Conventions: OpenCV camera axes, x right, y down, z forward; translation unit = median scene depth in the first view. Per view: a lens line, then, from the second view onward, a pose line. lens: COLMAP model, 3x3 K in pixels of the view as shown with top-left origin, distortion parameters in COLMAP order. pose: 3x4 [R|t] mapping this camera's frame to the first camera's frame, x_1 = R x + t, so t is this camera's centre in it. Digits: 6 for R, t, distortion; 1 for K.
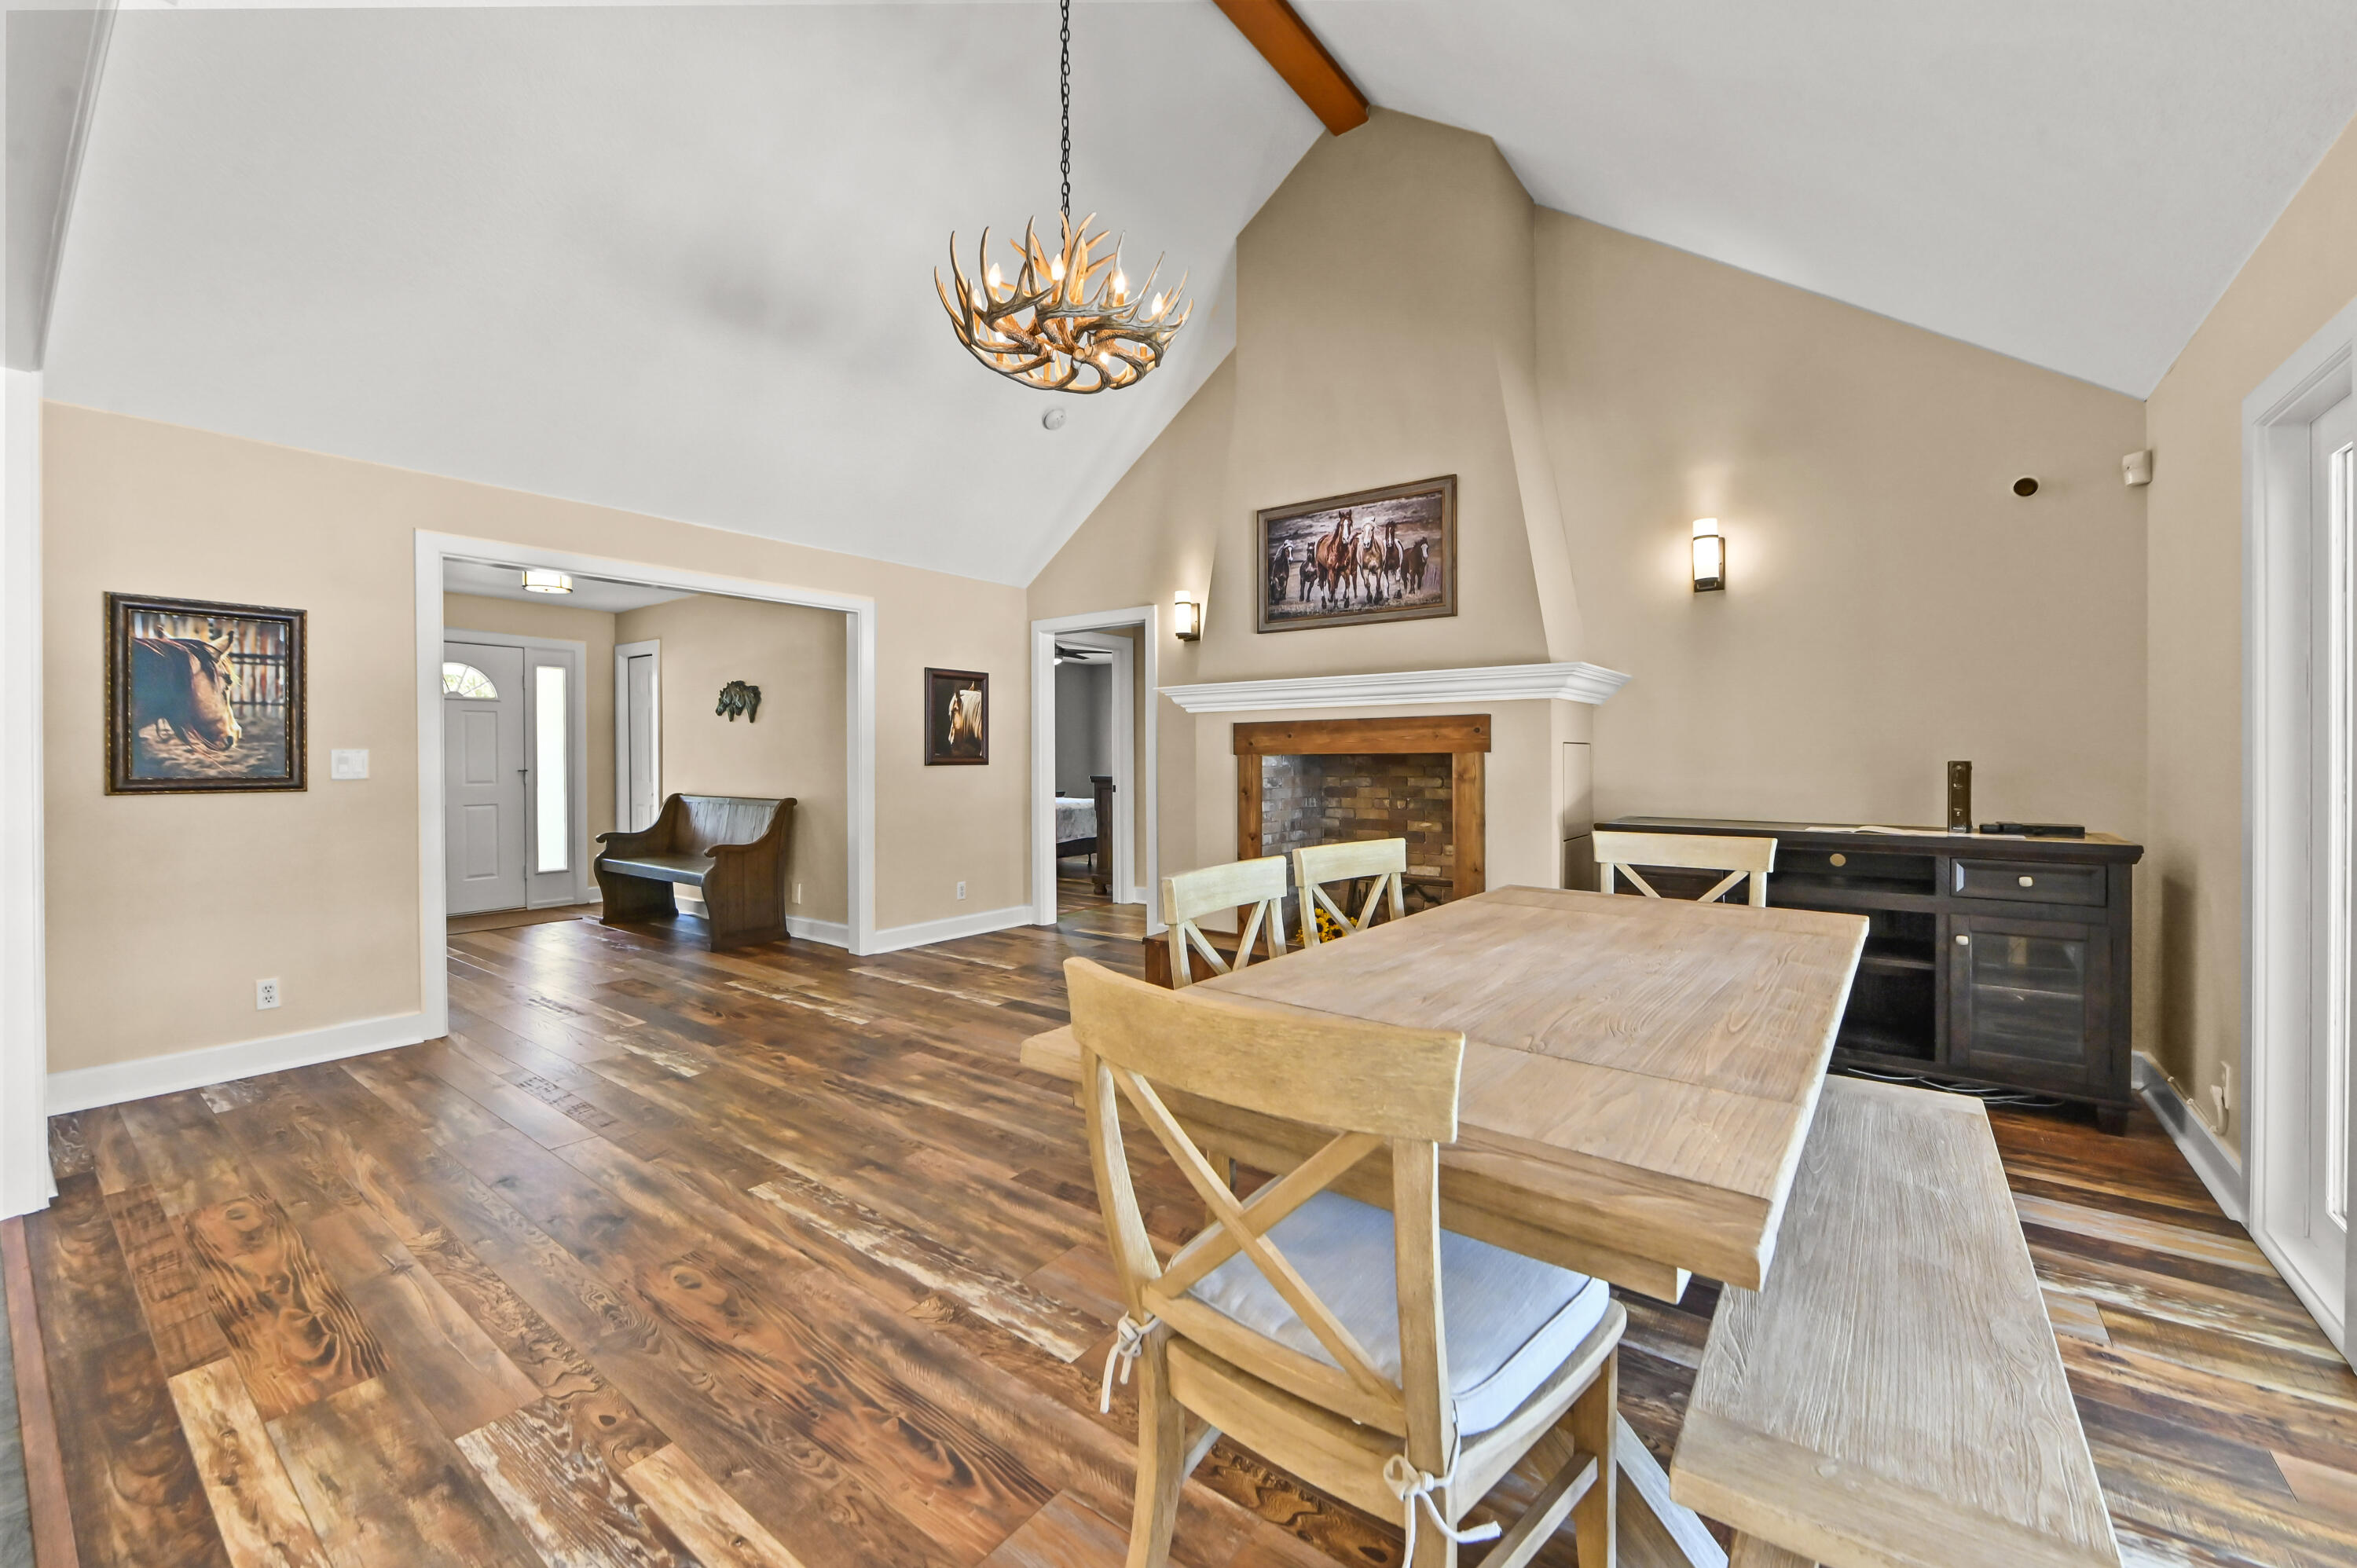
lens RADIAL K [[938.8, 0, 1186.2], [0, 938.8, 737.5], [0, 0, 1]] dist [0.000497, 0.000090]
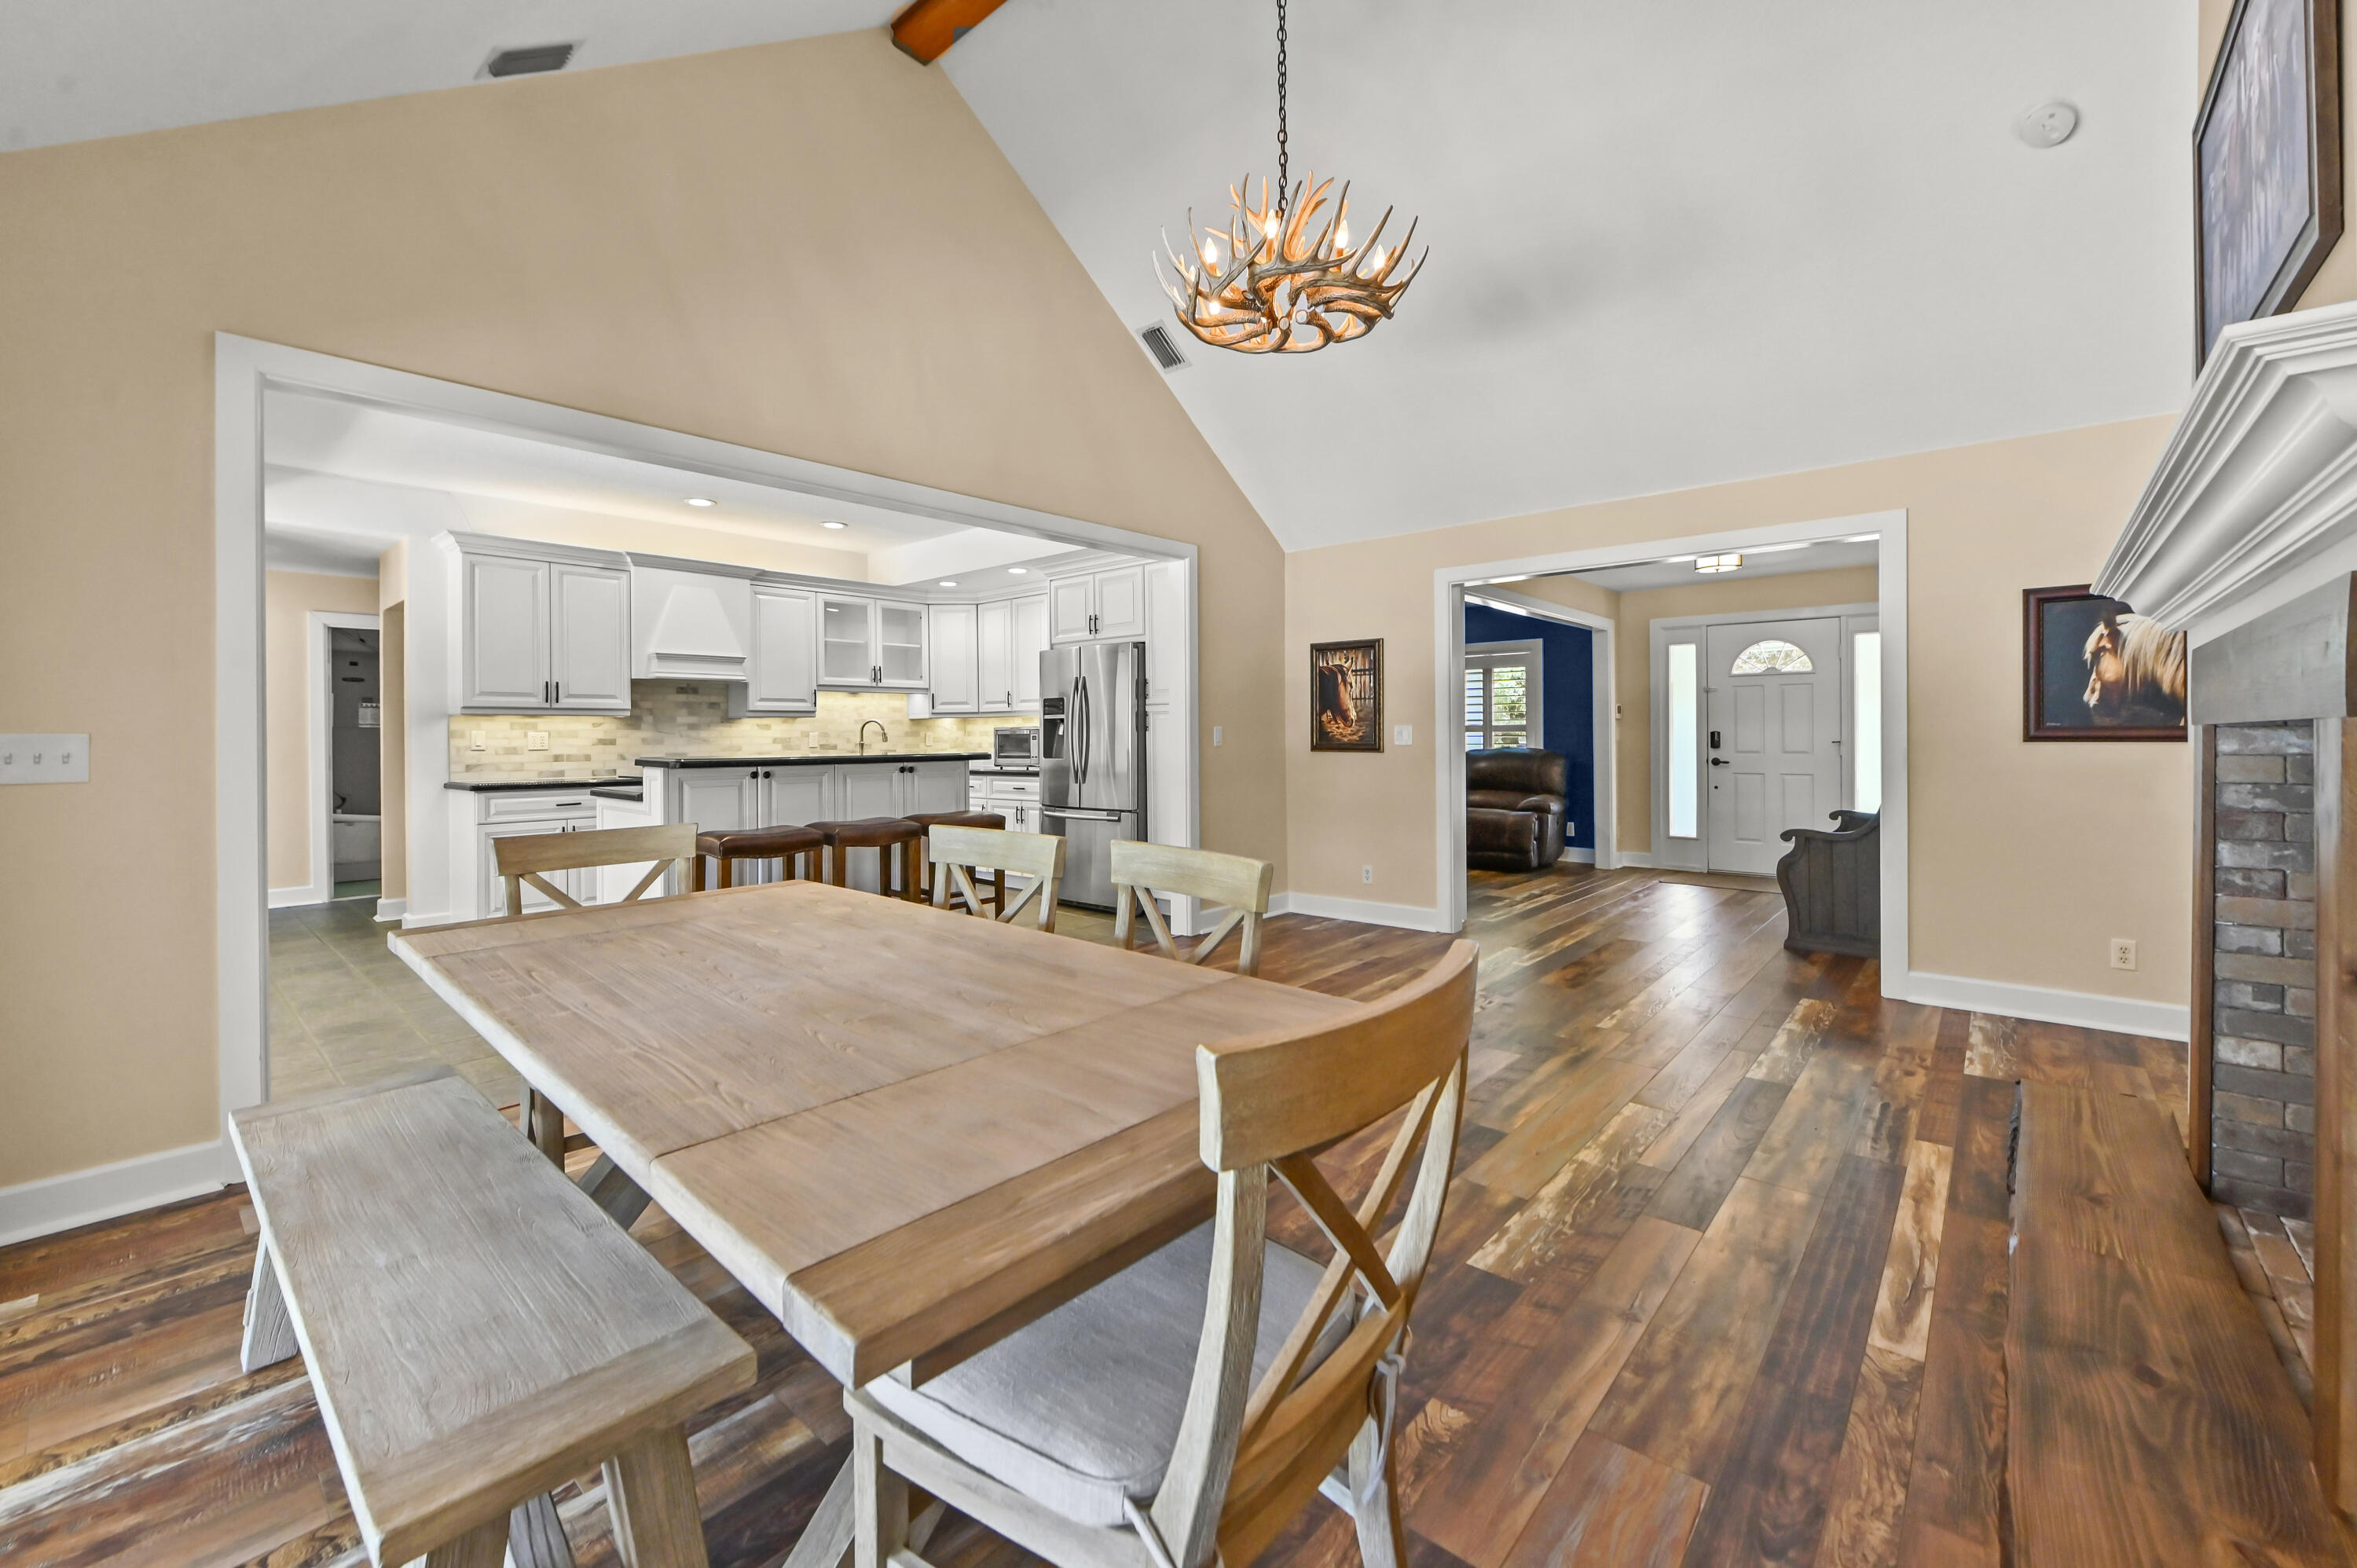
lens RADIAL K [[938.8, 0, 1186.2], [0, 938.8, 737.5], [0, 0, 1]] dist [0.000497, 0.000090]
pose [[-0.069299, 0.015061, -0.997482, 0.682491], [0.030968, 0.999437, 0.012939, 0.001093], [0.997115, -0.029994, -0.069726, 0.800129]]
